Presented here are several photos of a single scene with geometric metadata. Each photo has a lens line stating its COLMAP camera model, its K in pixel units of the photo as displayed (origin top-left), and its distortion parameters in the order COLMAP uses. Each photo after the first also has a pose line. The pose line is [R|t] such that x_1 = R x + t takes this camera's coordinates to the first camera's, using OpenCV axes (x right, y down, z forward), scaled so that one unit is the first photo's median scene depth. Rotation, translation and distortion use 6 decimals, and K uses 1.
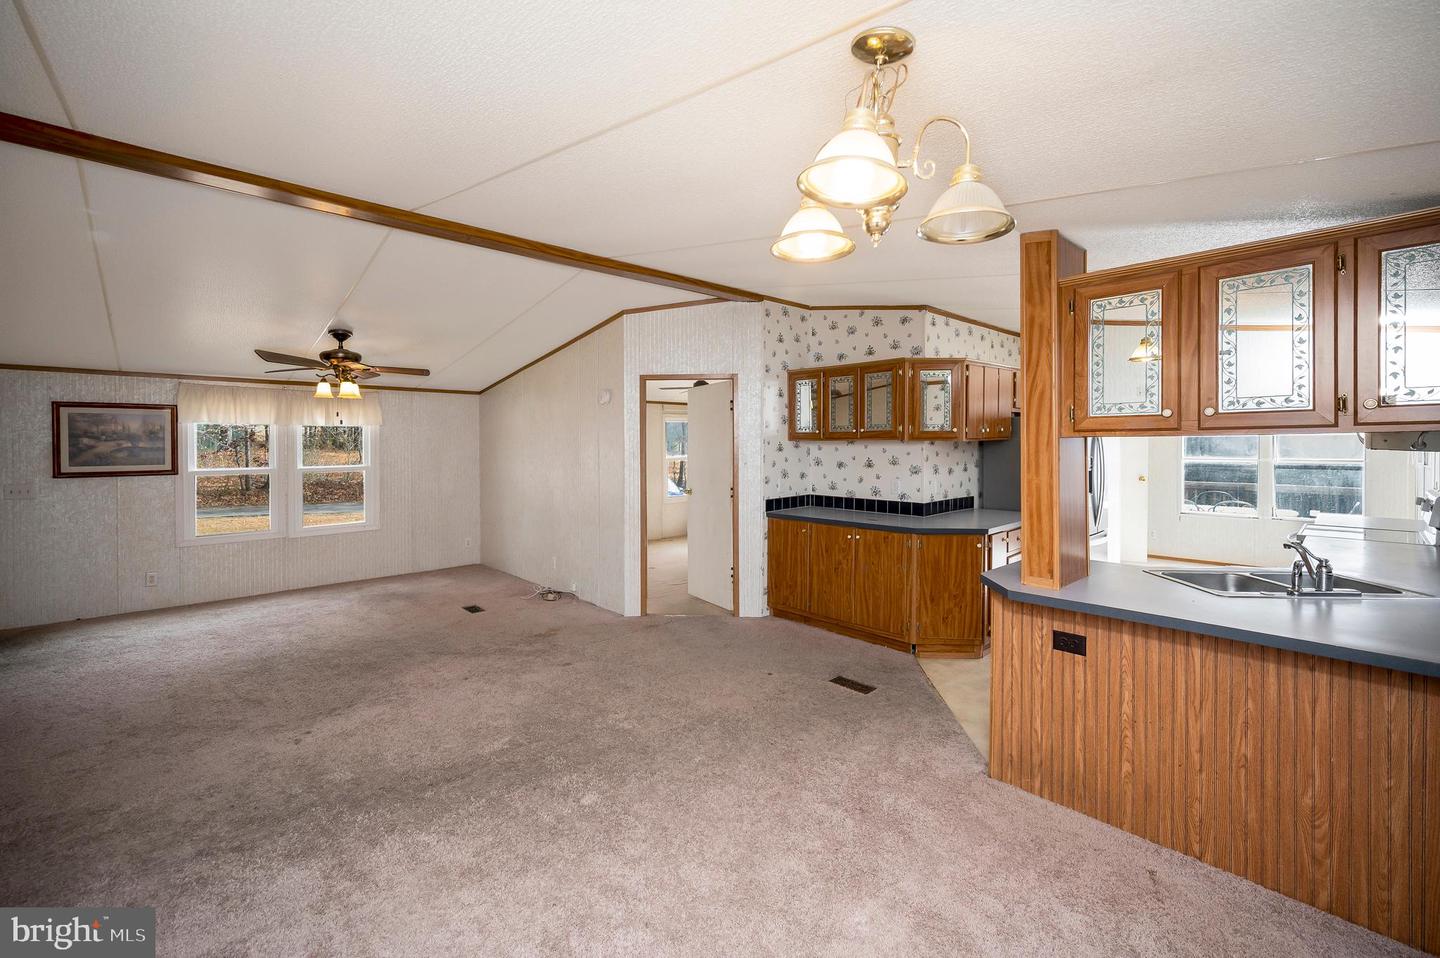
lens RADIAL K [[595.9, 0, 720.5], [0, 595.9, 432.0], [0, 0, 1]] dist [-0.000843, -0.000217]
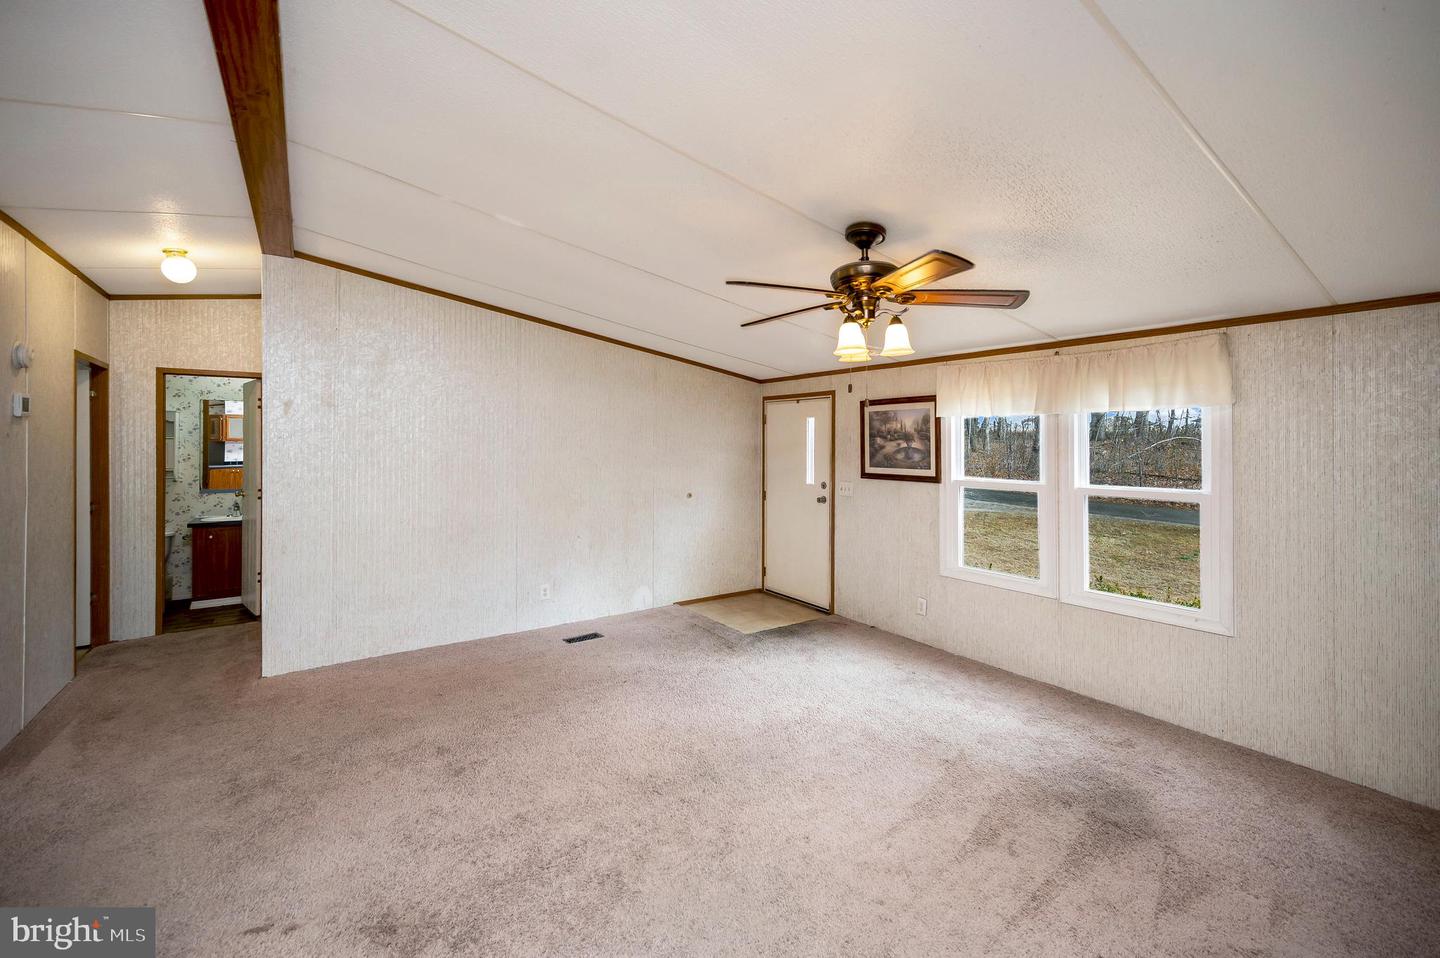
lens RADIAL K [[599.5, 0, 721.6], [0, 599.5, 446.0], [0, 0, 1]] dist [-0.000973, 0.000055]
pose [[-0.124850, 0.002326, -0.992173, -0.090174], [0.006381, 0.999978, 0.001541, 0.019805], [0.992155, -0.006139, -0.124862, 0.848525]]
